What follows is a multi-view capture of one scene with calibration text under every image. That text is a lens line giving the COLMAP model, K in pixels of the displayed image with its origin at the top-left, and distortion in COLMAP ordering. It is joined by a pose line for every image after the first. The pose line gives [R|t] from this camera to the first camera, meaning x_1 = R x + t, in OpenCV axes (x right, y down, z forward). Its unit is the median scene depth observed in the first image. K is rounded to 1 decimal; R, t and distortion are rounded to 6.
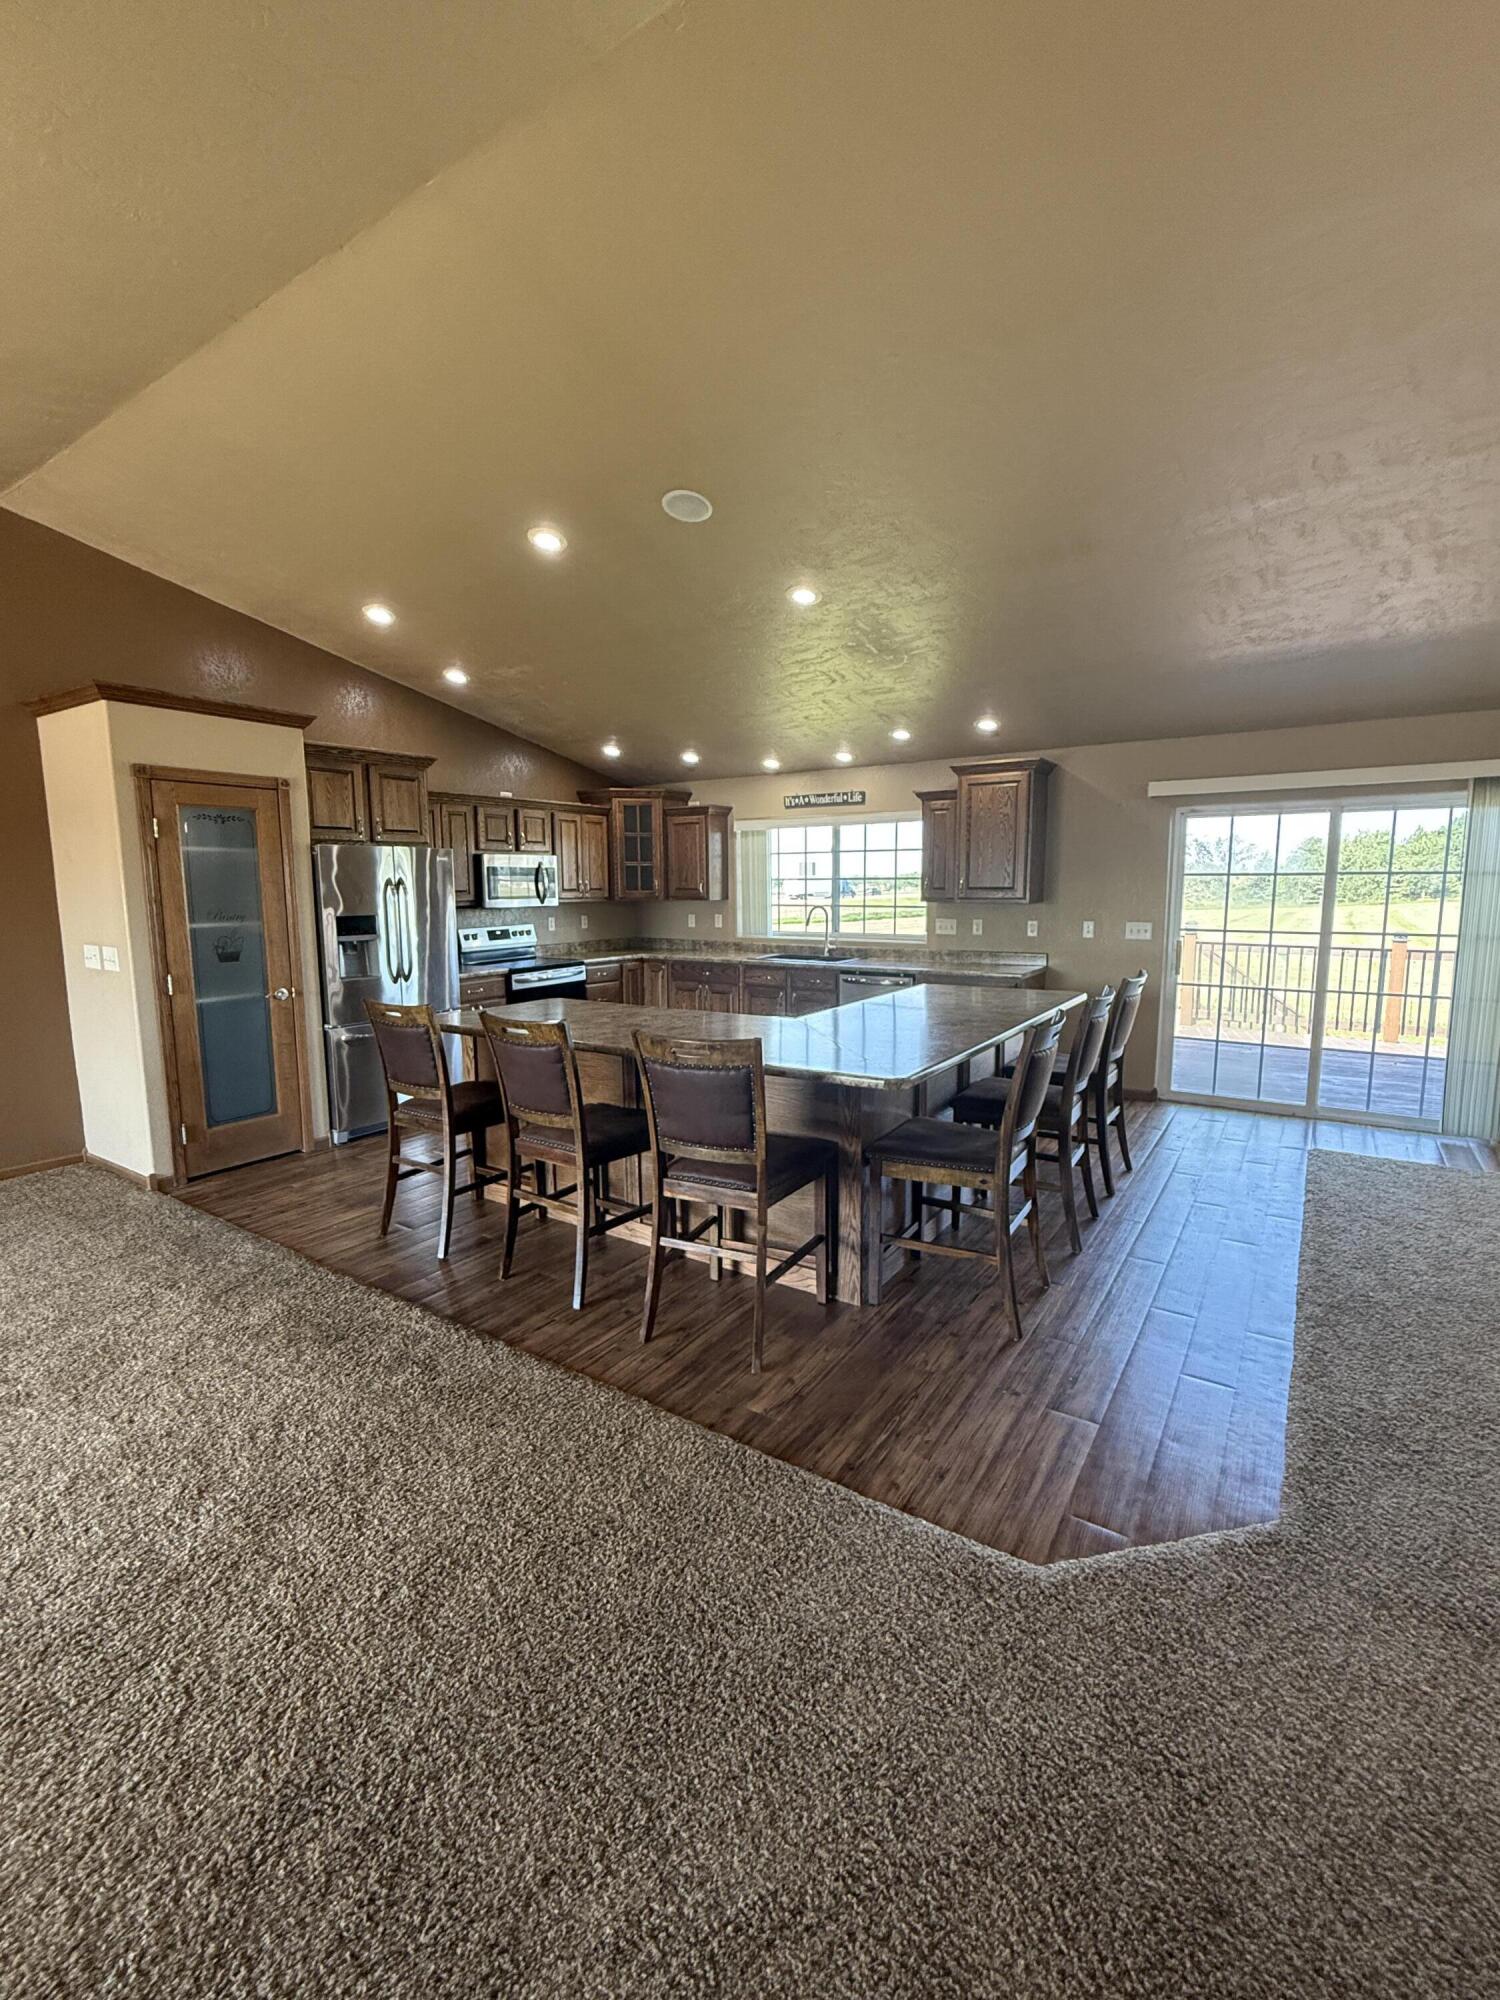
lens RADIAL K [[860.8, 0, 747.3], [0, 860.8, 997.6], [0, 0, 1]] dist [0.000029, 0.000014]
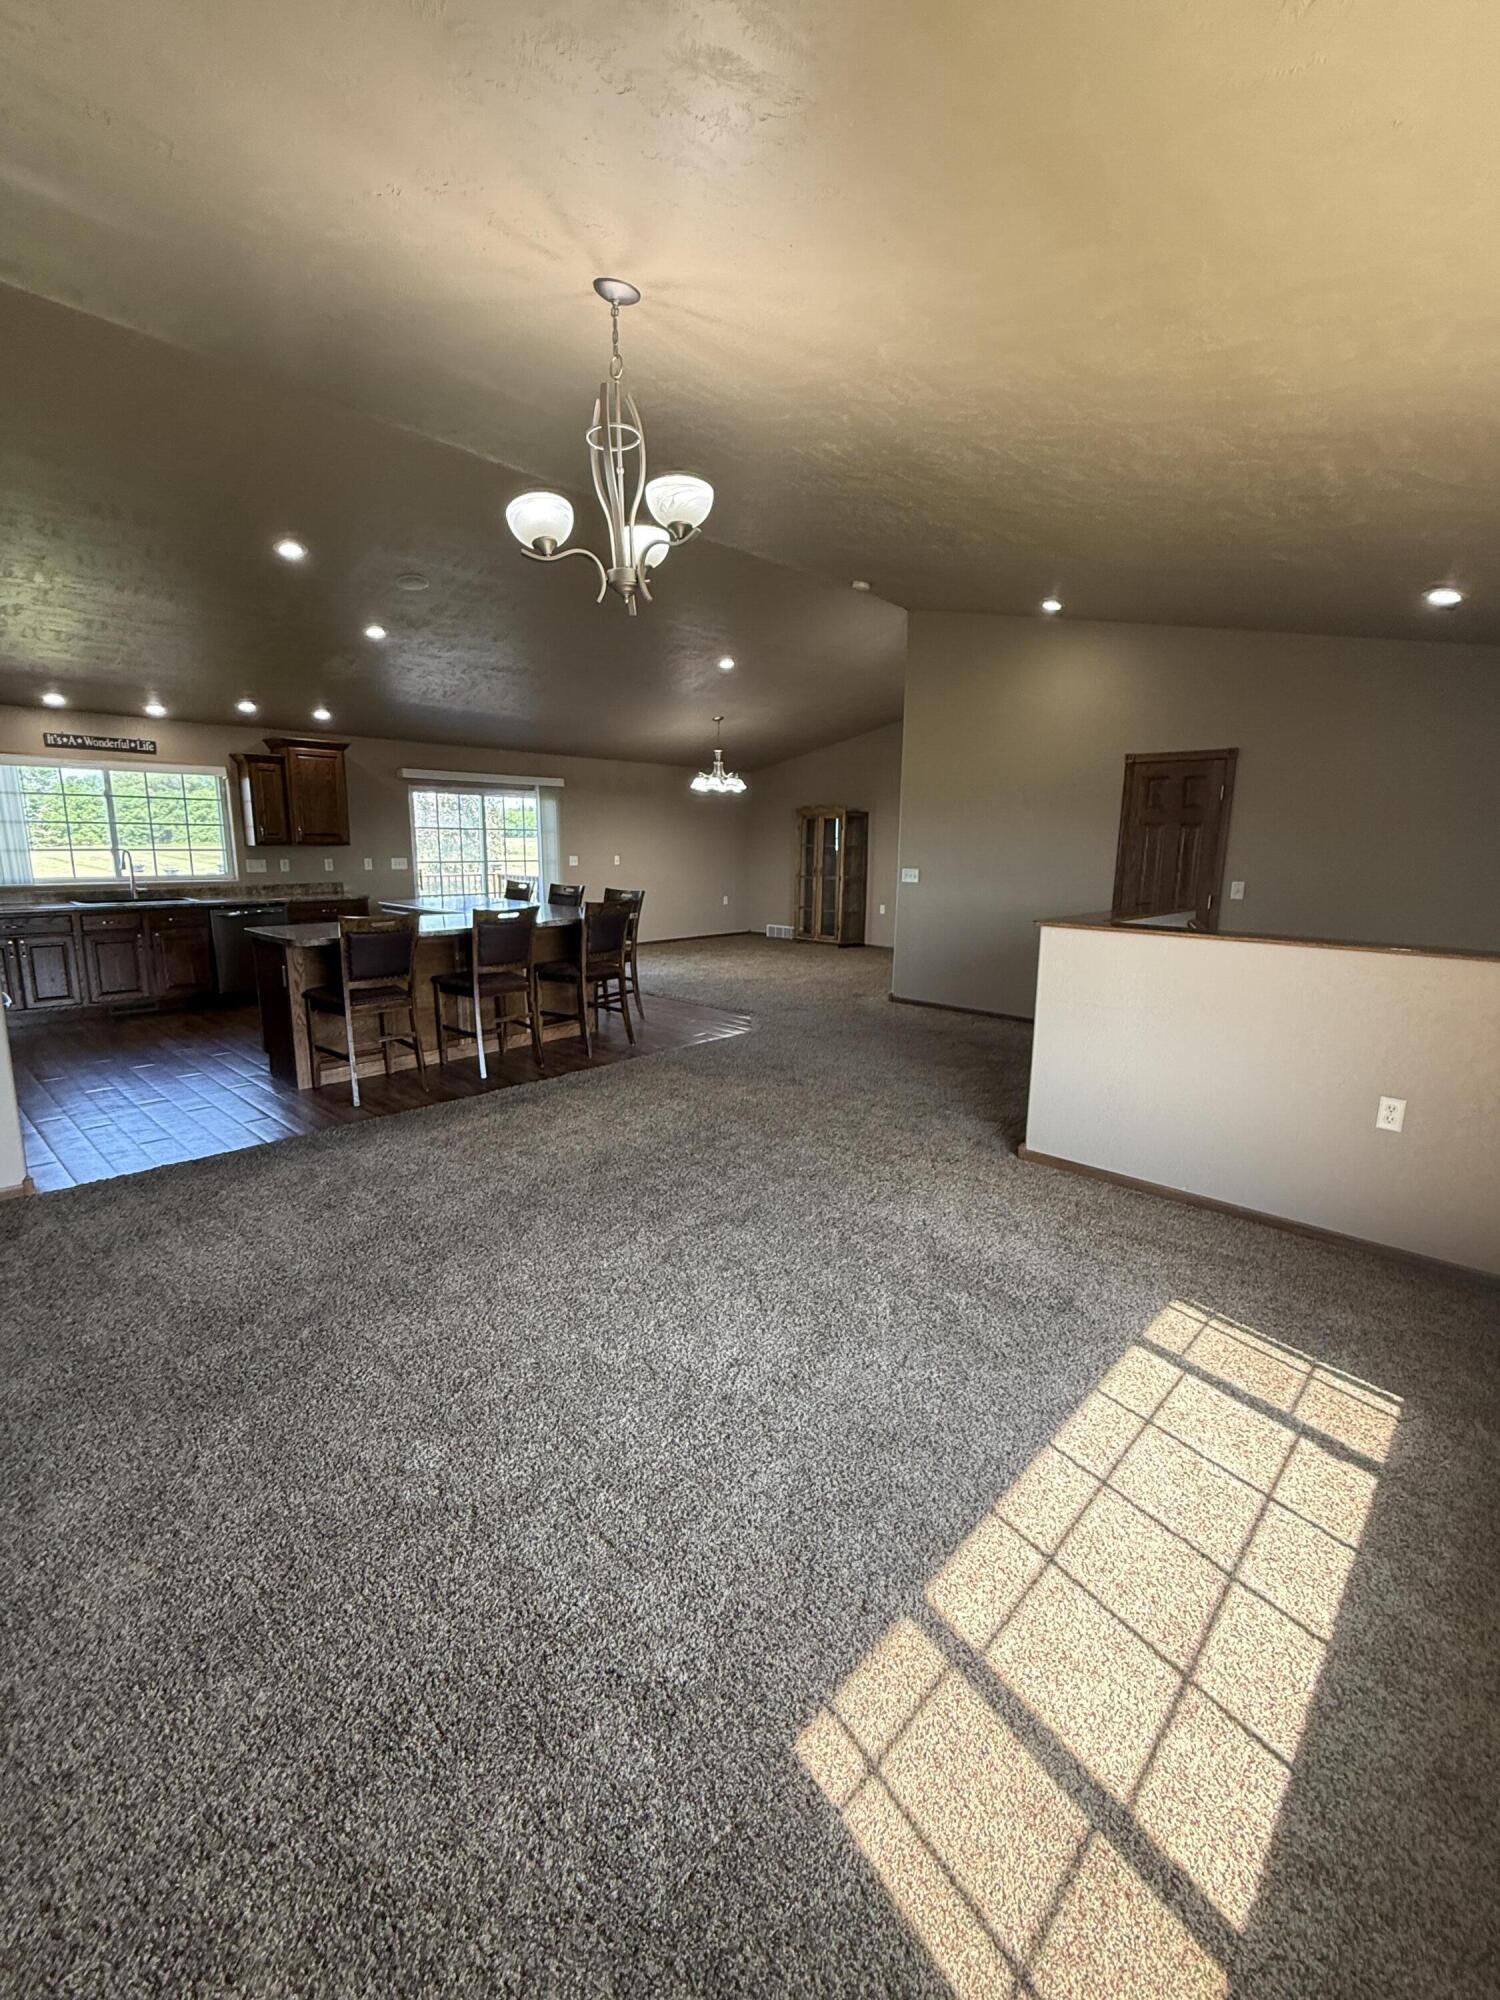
lens RADIAL K [[860.8, 0, 747.8], [0, 860.8, 999.8], [0, 0, 1]] dist [0.000029, 0.000014]
pose [[0.166756, -0.168967, 0.971413, -0.893690], [0.120841, 0.981283, 0.149940, 0.004835], [-0.978565, 0.092383, 0.184053, 0.114445]]
